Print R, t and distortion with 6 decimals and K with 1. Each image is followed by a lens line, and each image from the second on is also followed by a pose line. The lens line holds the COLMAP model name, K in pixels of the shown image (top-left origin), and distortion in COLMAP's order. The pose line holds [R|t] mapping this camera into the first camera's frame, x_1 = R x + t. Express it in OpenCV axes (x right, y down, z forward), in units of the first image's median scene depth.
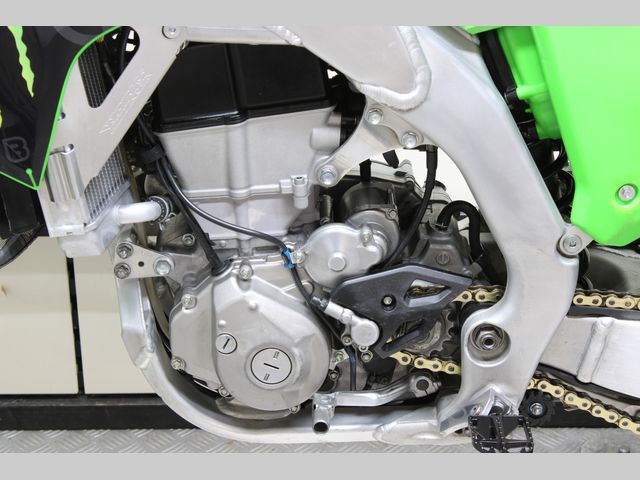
lens RADIAL K [[1609.3, 0, 320.6], [0, 1609.3, 239.4], [0, 0, 1]] dist [0.153267, 0.000000]
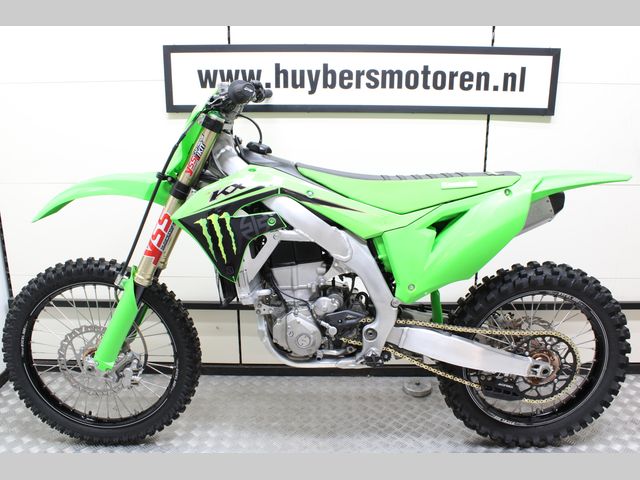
lens RADIAL K [[575.6, 0, 320.3], [0, 575.6, 241.1], [0, 0, 1]] dist [-0.005941, -0.000152]
pose [[0.999948, 0.010201, 0.000287, 0.000184], [-0.010009, 0.985844, -0.167368, 0.073955], [-0.001990, 0.167356, 0.985894, -0.175820]]
